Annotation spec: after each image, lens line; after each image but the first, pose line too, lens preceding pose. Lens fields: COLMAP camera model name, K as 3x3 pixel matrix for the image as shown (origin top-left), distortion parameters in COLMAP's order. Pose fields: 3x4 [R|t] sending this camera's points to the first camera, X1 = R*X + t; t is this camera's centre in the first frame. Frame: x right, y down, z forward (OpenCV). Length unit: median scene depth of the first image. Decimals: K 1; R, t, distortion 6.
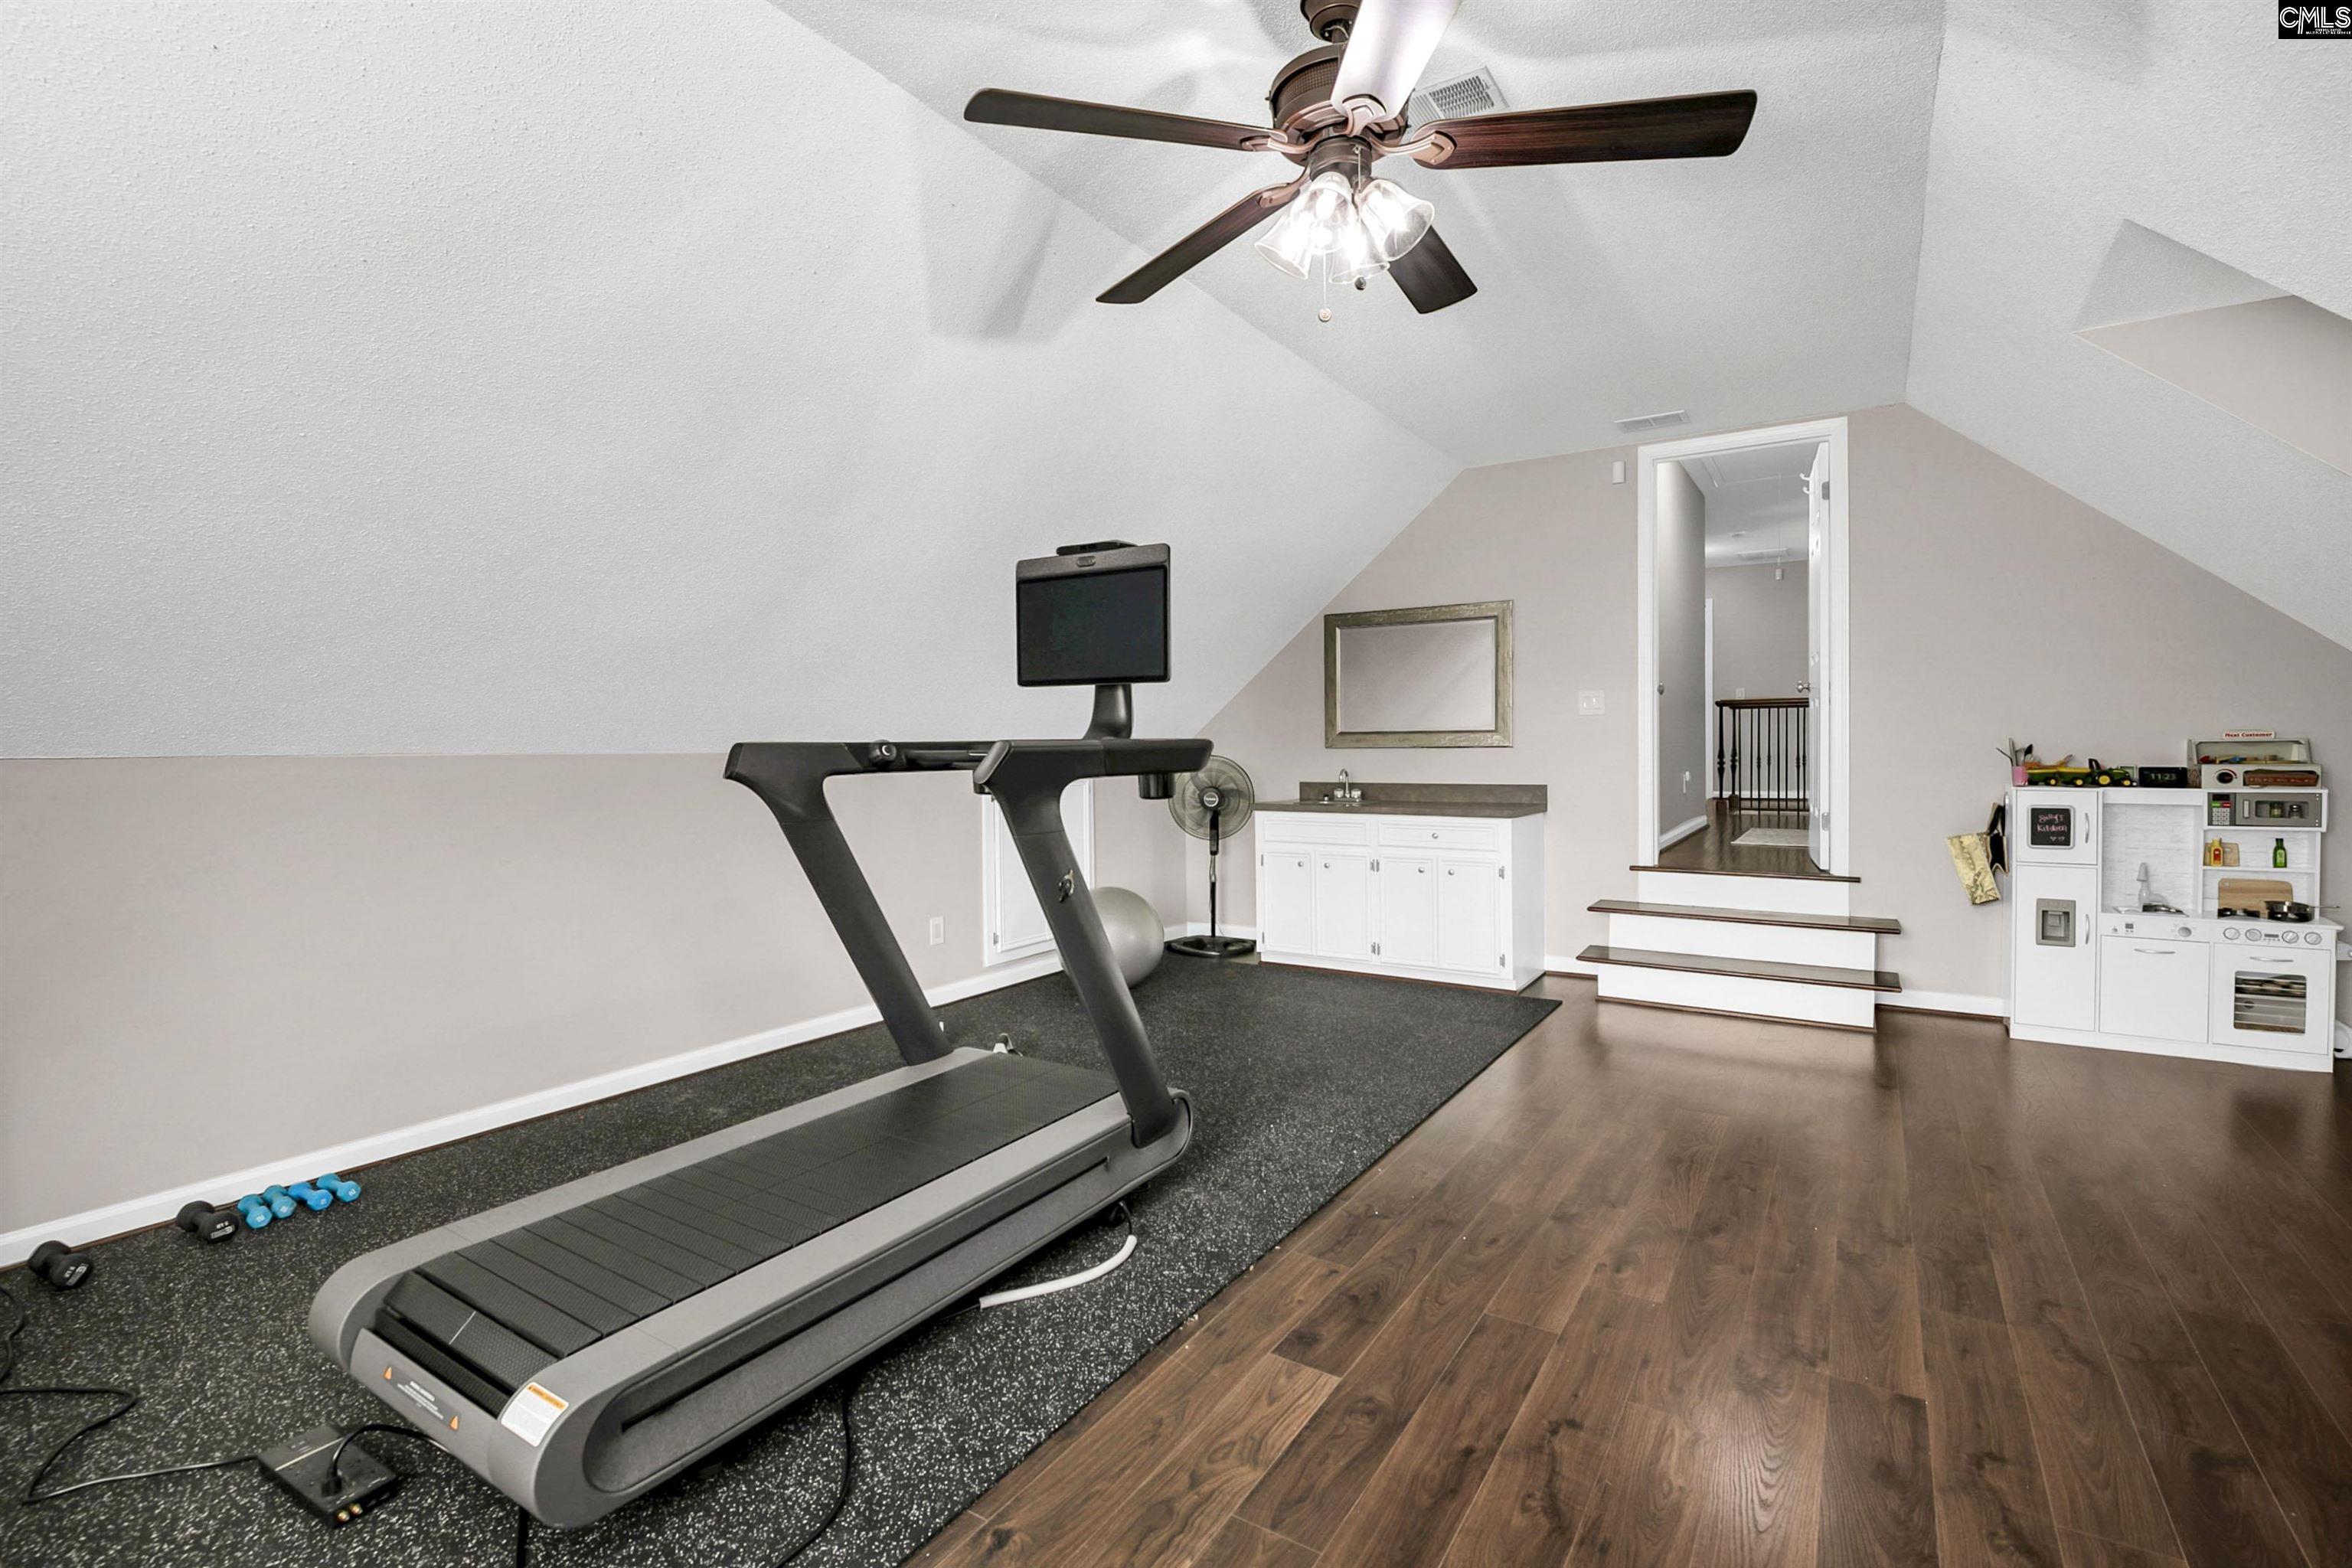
lens RADIAL K [[1063.5, 0, 1128.2], [0, 1063.5, 752.4], [0, 0, 1]] dist [0.002400, -0.000472]
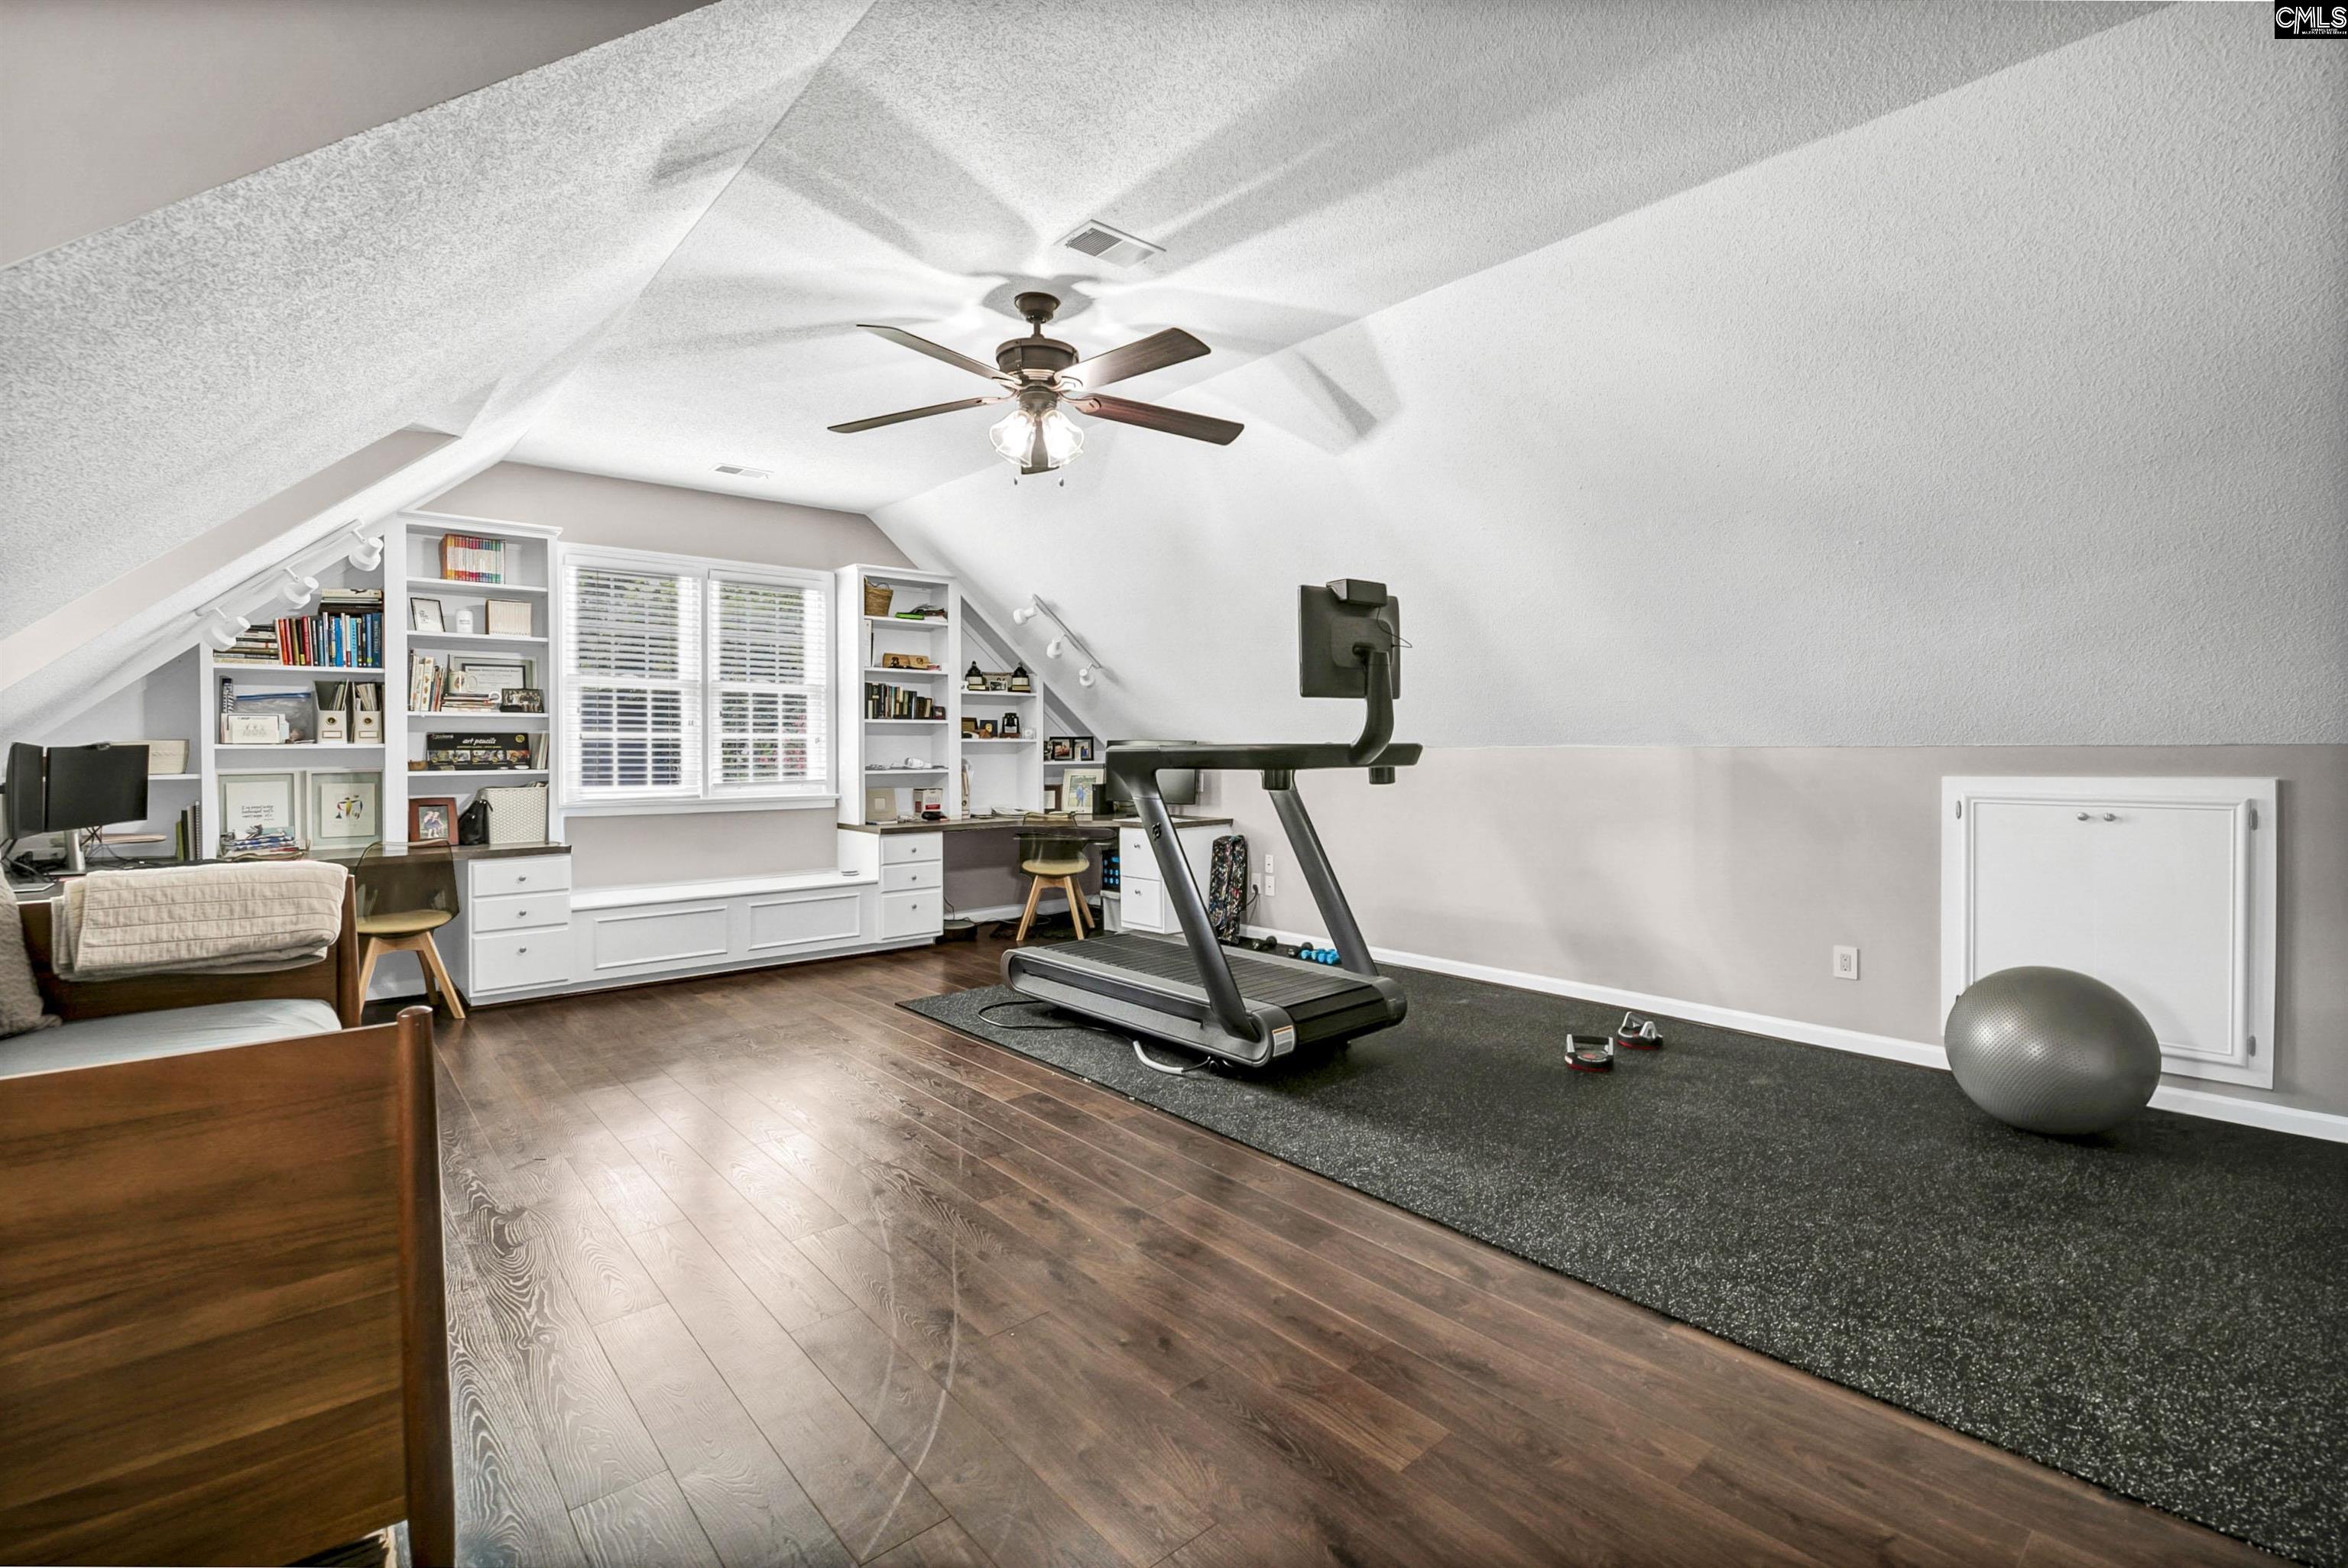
lens RADIAL K [[1061.6, 0, 1171.1], [0, 1061.6, 768.9], [0, 0, 1]] dist [0.002400, -0.000472]
pose [[-0.271155, 0.021301, -0.962300, 1.286725], [0.001637, 0.999764, 0.021669, -0.000245], [0.962534, 0.004300, -0.271126, 1.242547]]
